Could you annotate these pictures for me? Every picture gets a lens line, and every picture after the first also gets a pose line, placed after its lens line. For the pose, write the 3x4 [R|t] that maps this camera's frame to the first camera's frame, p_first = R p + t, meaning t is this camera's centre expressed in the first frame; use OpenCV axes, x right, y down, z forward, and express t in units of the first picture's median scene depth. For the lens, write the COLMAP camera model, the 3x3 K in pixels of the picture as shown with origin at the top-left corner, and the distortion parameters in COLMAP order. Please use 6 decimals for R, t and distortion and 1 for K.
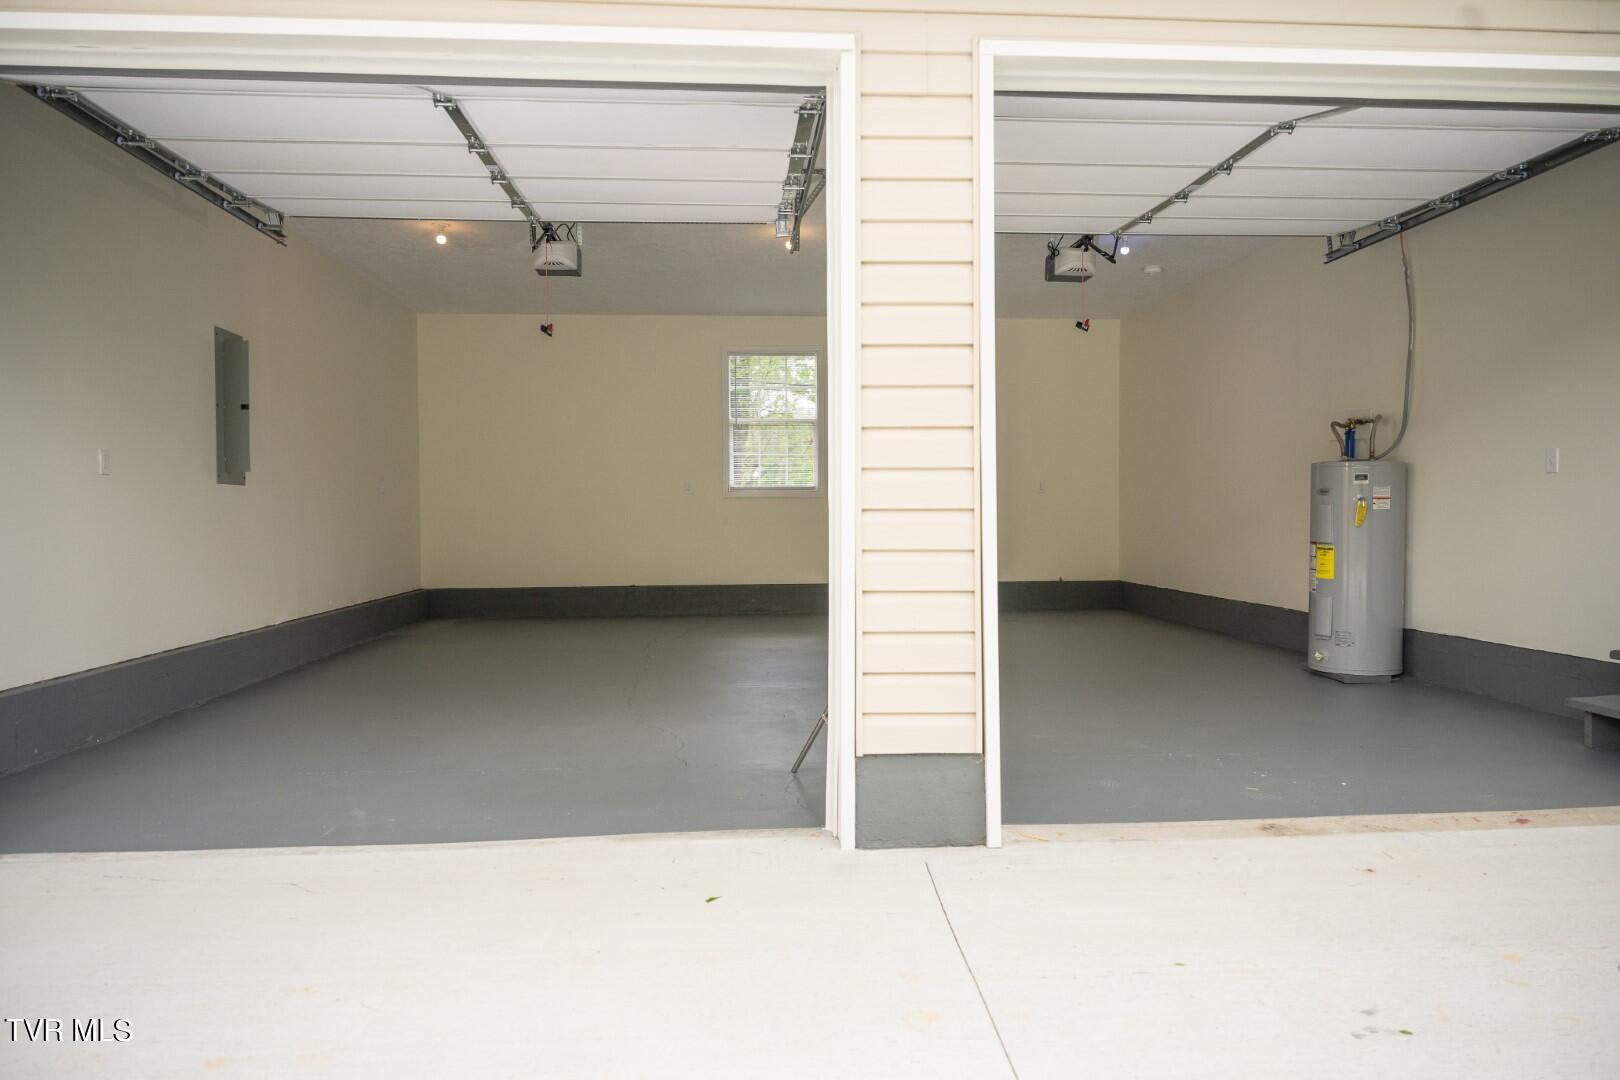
lens RADIAL K [[1082.9, 0, 807.1], [0, 1082.9, 535.4], [0, 0, 1]] dist [0.000900, -0.000545]
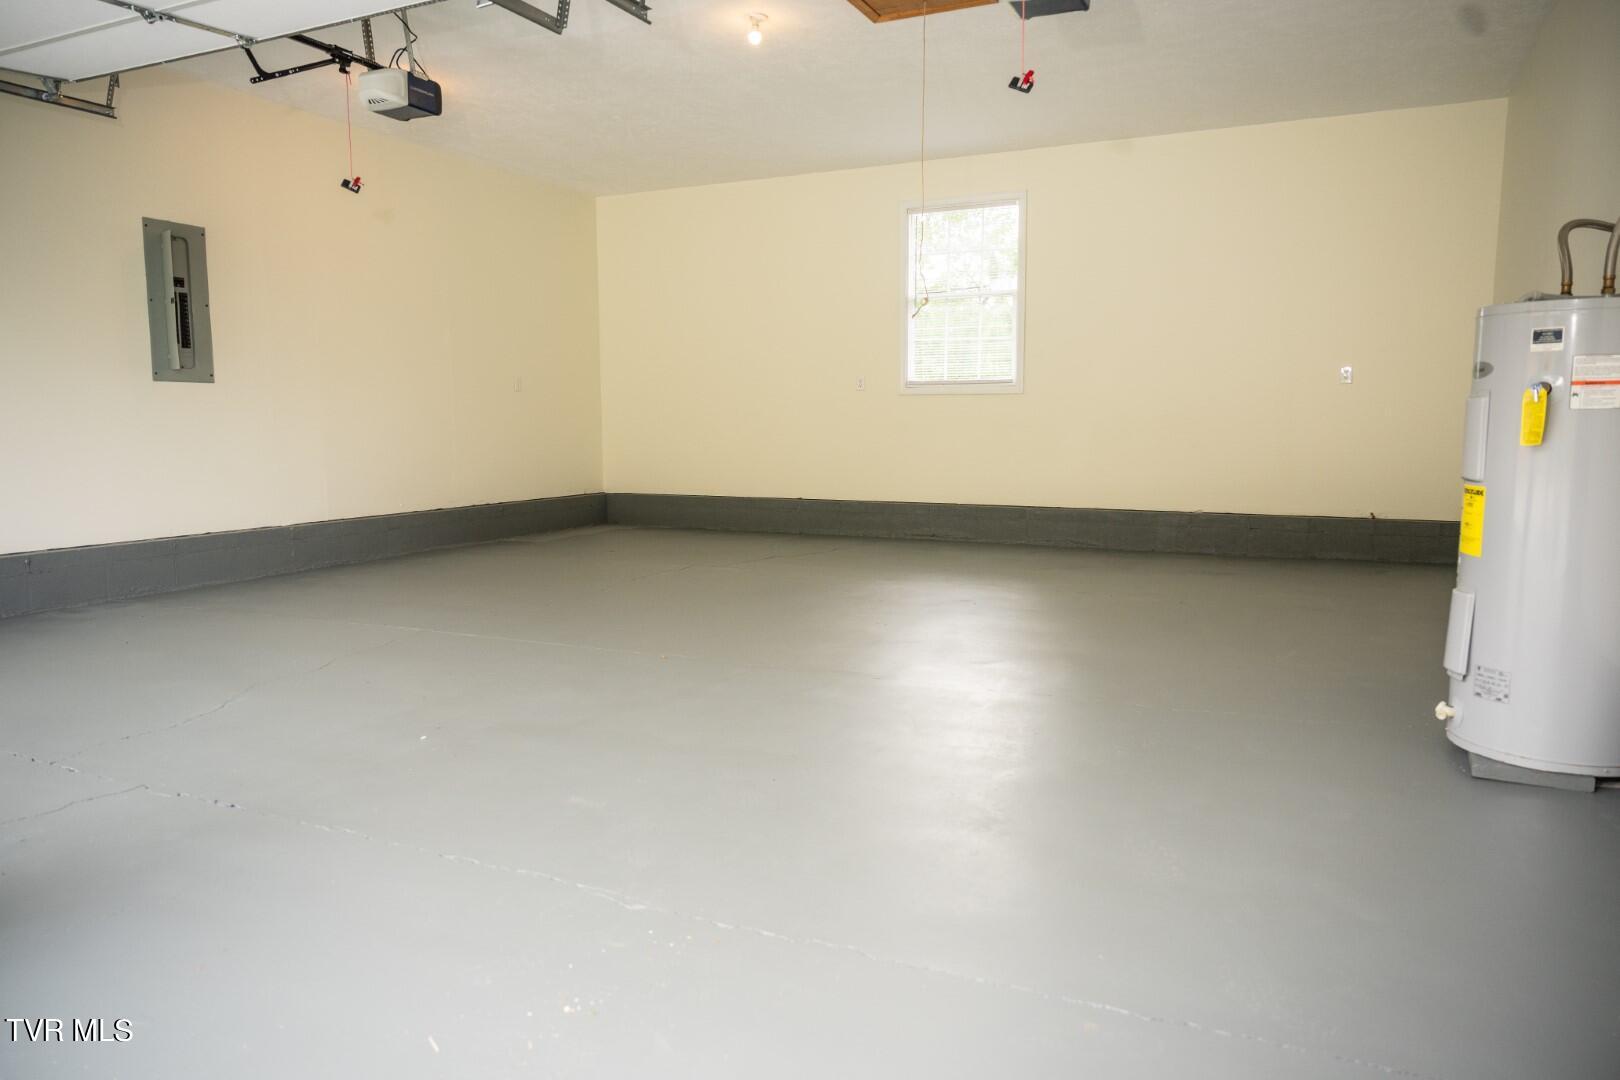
lens RADIAL K [[1082.9, 0, 807.1], [0, 1082.9, 535.4], [0, 0, 1]] dist [0.000900, -0.000545]
pose [[0.862068, 0.060076, -0.503219, 0.282400], [-0.014109, 0.995409, 0.094665, -0.005732], [0.506596, -0.074508, 0.858958, 0.267434]]
